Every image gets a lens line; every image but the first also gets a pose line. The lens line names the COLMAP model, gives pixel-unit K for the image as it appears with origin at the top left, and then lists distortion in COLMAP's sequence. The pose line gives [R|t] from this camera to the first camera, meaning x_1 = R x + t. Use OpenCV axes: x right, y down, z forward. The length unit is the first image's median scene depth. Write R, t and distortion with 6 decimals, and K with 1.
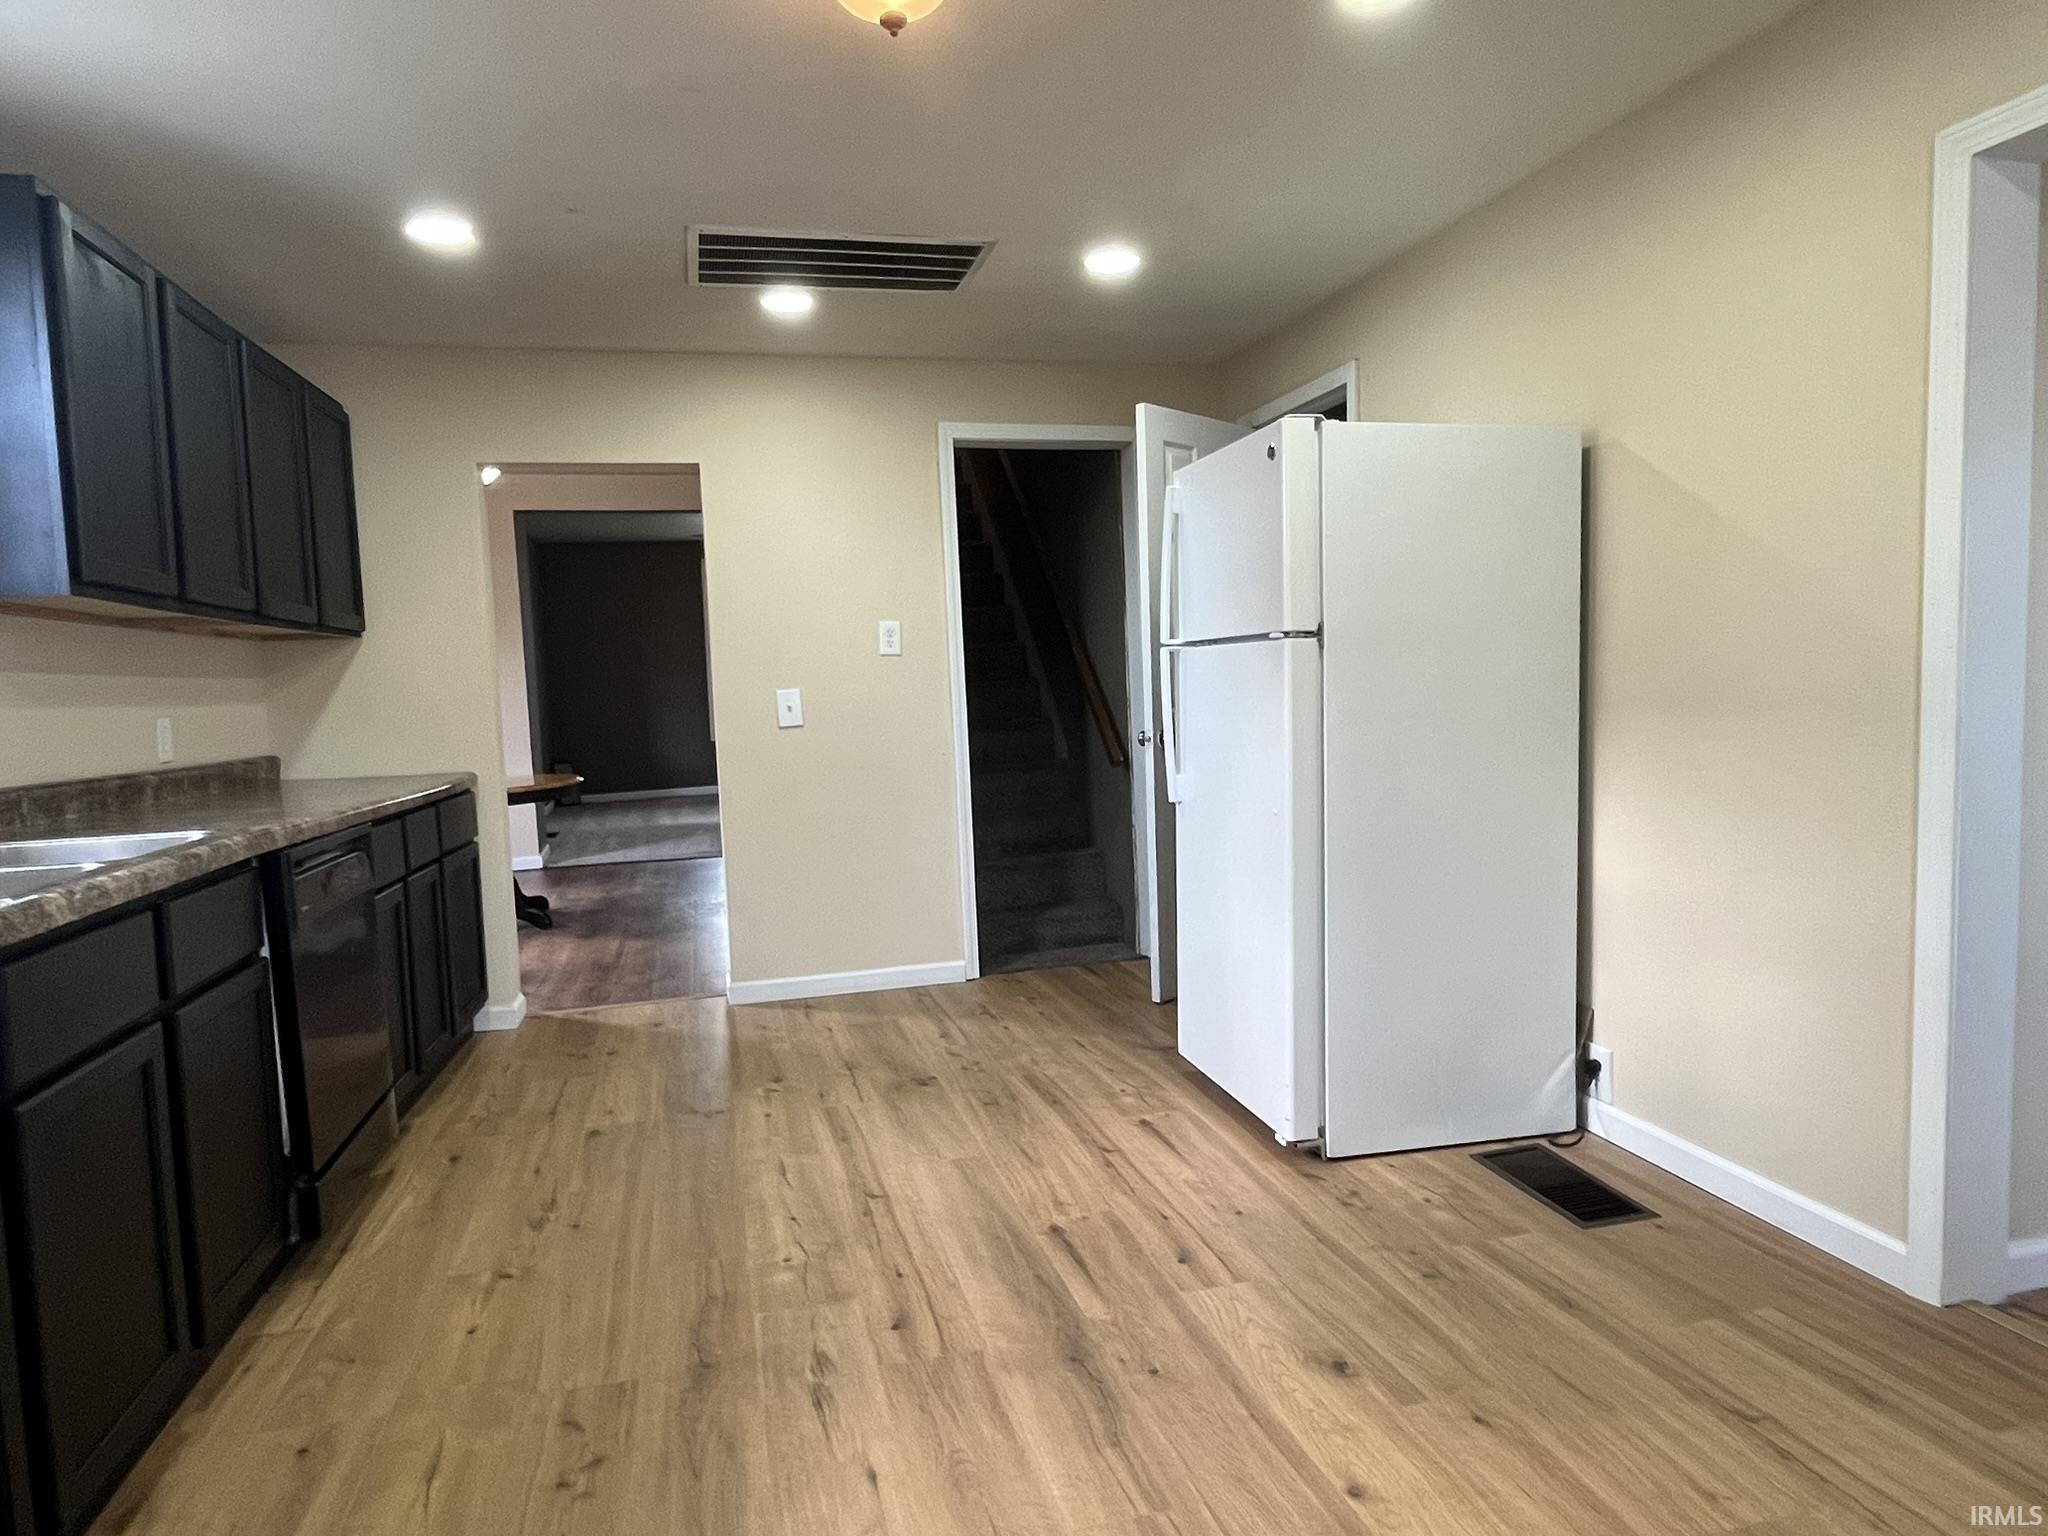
lens RADIAL K [[1217.8, 0, 1028.6], [0, 1217.8, 776.9], [0, 0, 1]] dist [-0.002775, -0.001472]
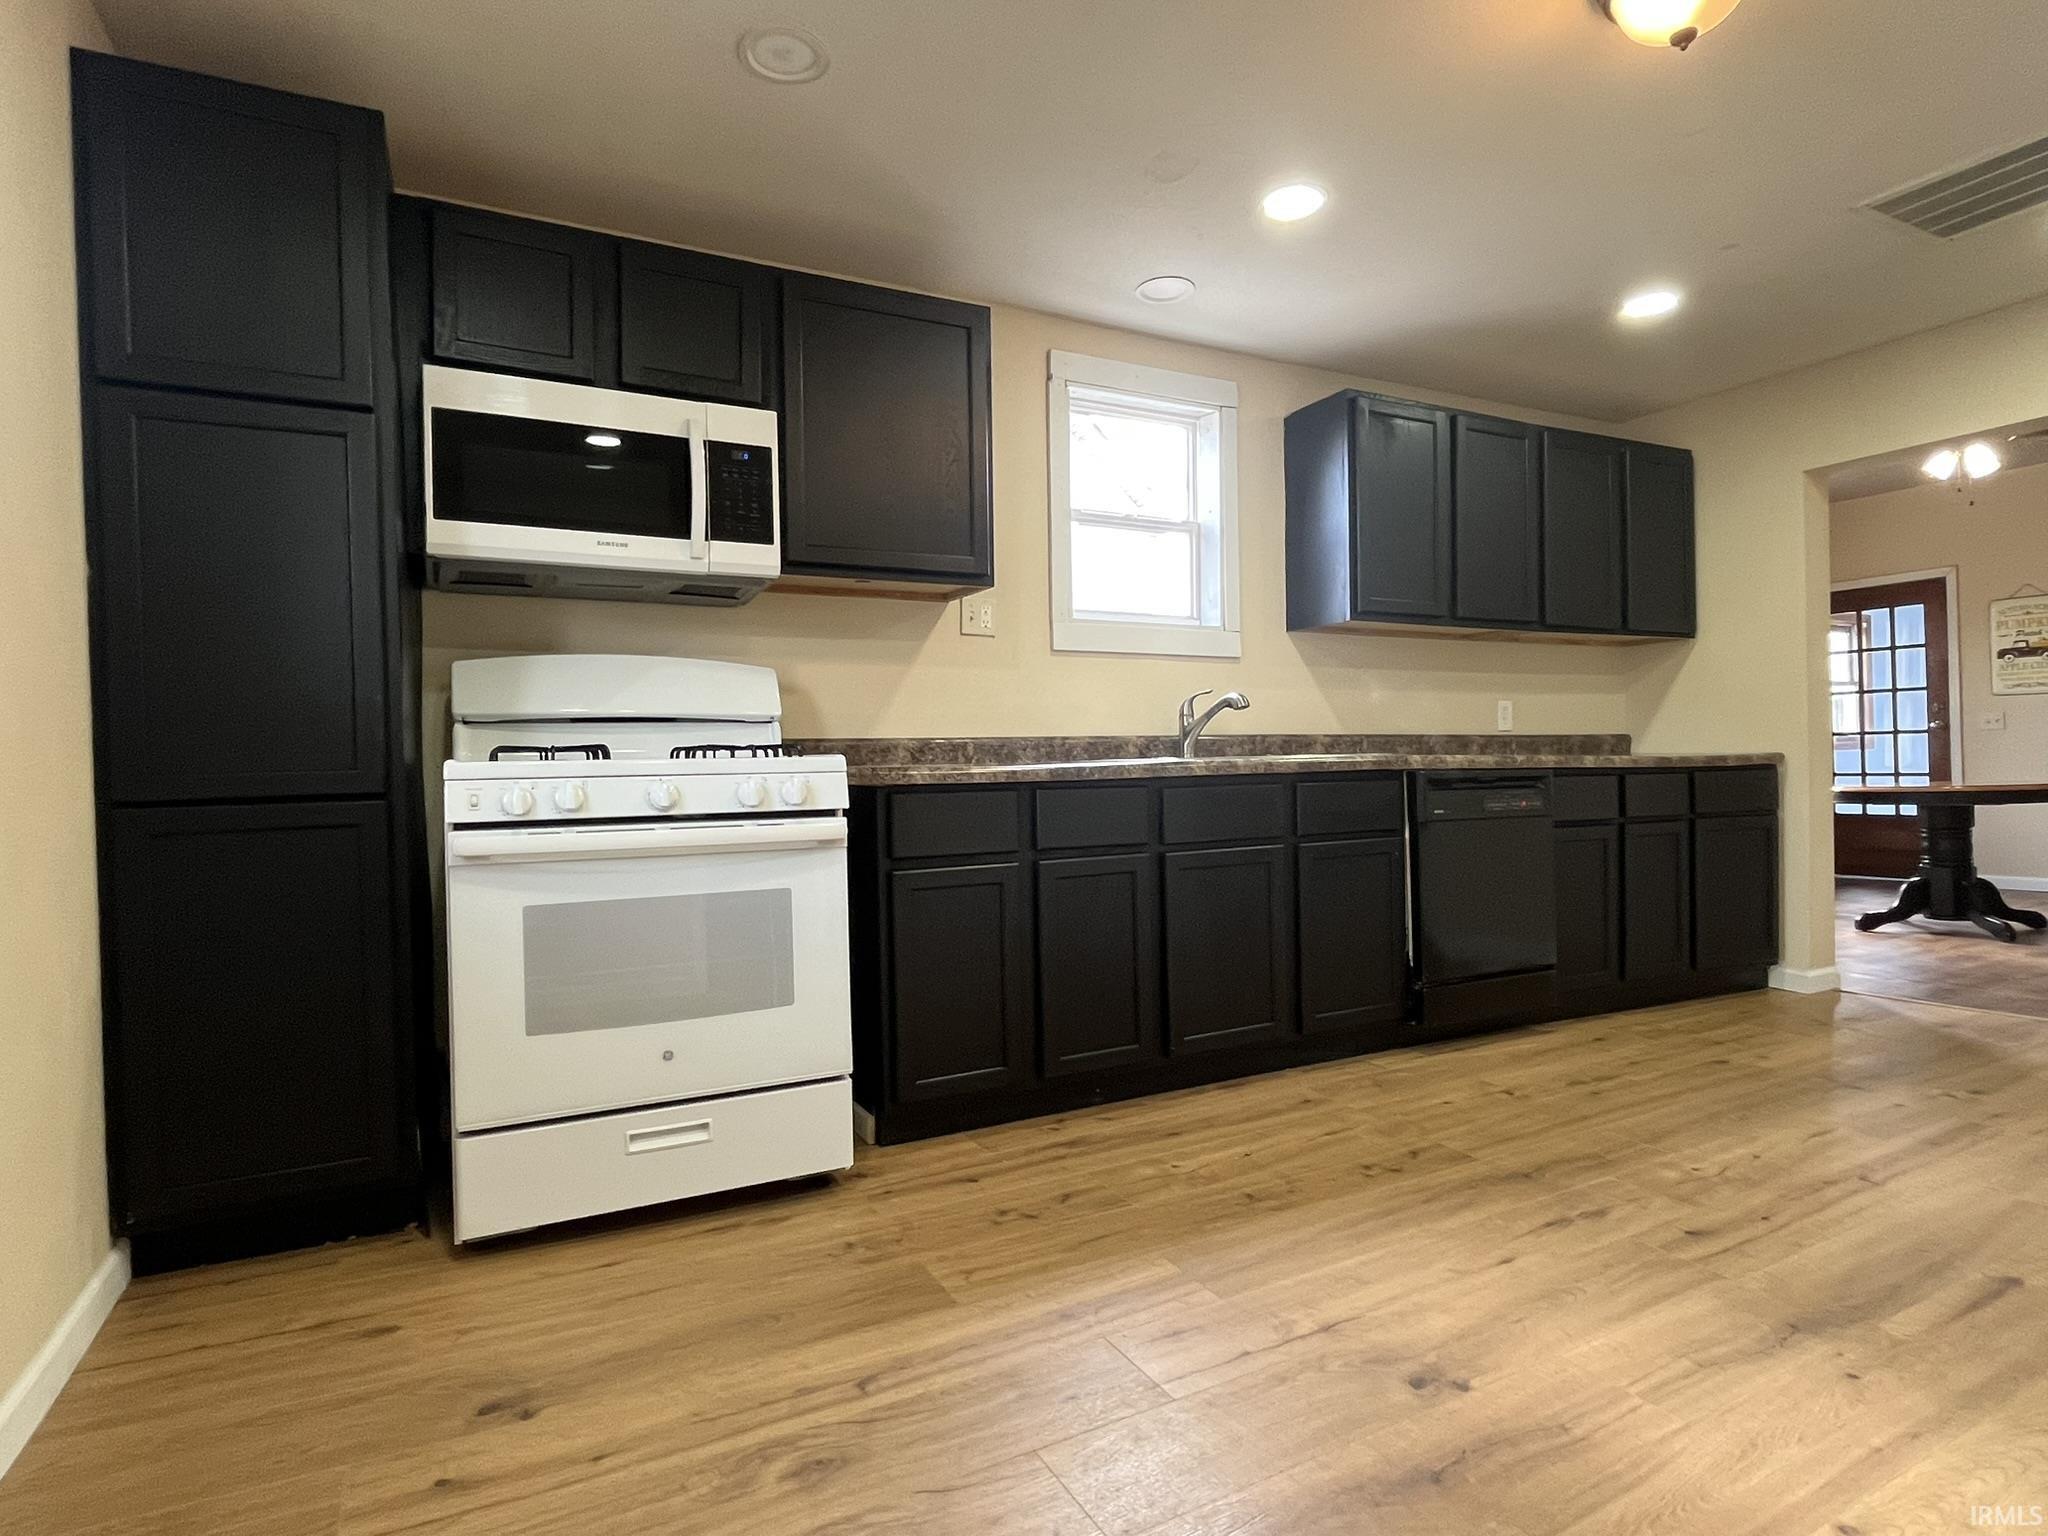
lens RADIAL K [[1085.7, 0, 1007.4], [0, 1085.7, 775.2], [0, 0, 1]] dist [-0.002035, -0.000708]
pose [[0.217101, 0.043698, -0.975171, 0.555880], [-0.066031, 0.997367, 0.029992, 0.052459], [0.973913, 0.057880, 0.219414, 0.154324]]
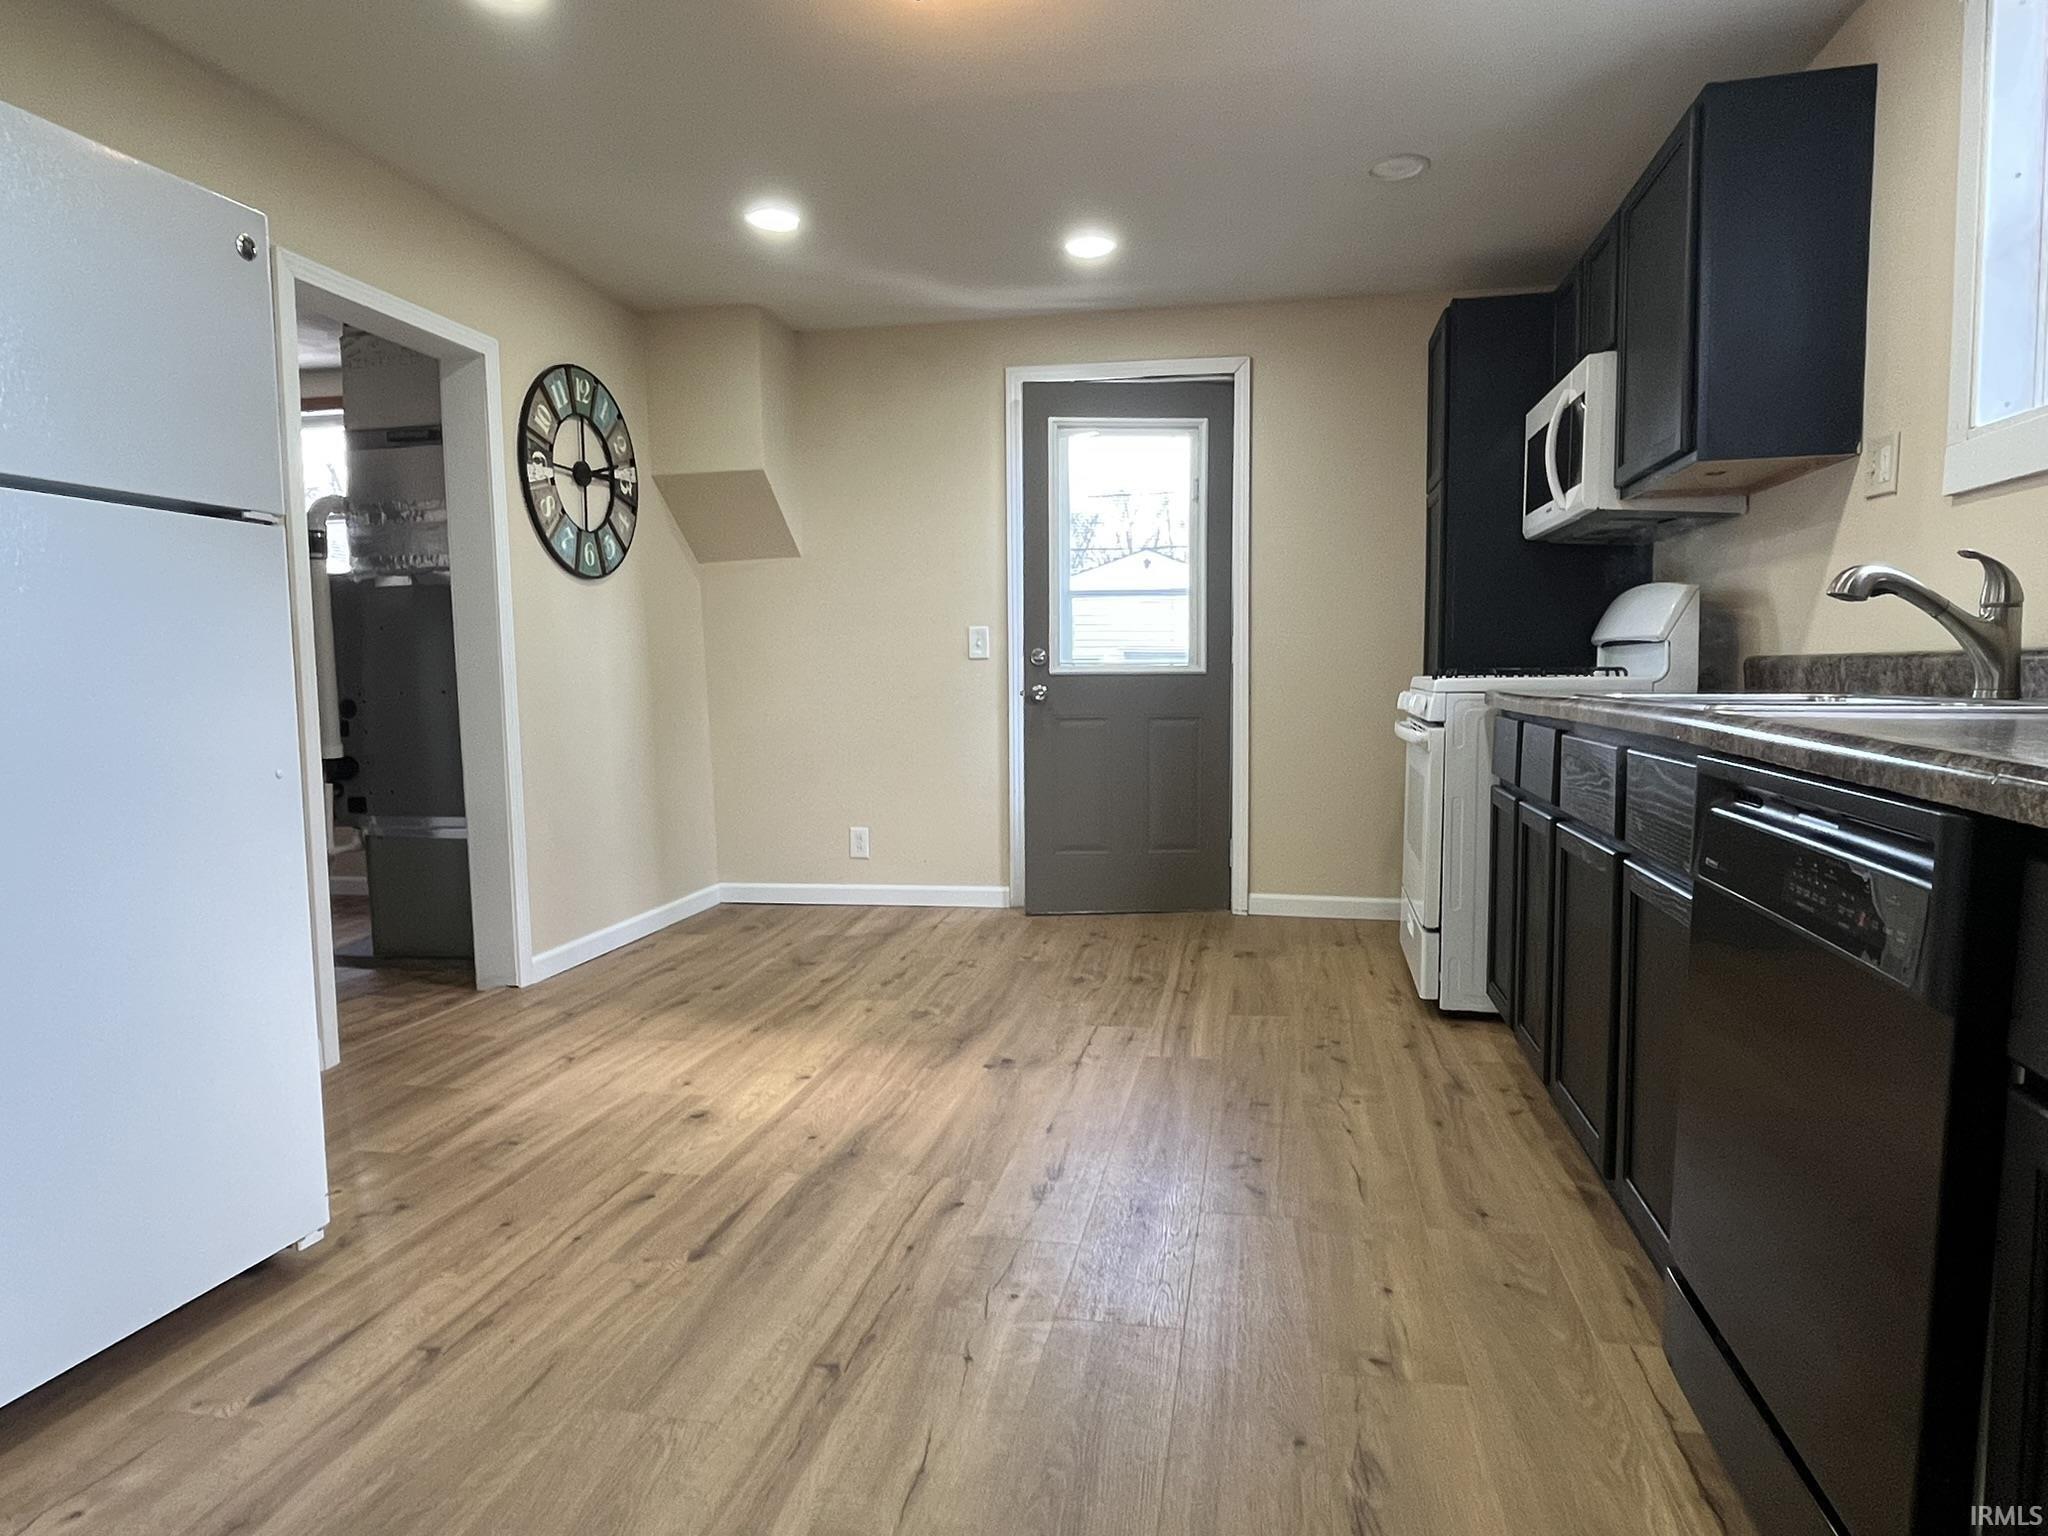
lens RADIAL K [[1217.8, 0, 994.6], [0, 1217.8, 777.3], [0, 0, 1]] dist [-0.002775, -0.001472]
pose [[-0.881523, 0.000422, 0.472141, -0.514496], [0.075439, 0.987278, 0.139968, -0.036608], [-0.466075, 0.159003, -0.870340, 1.511238]]
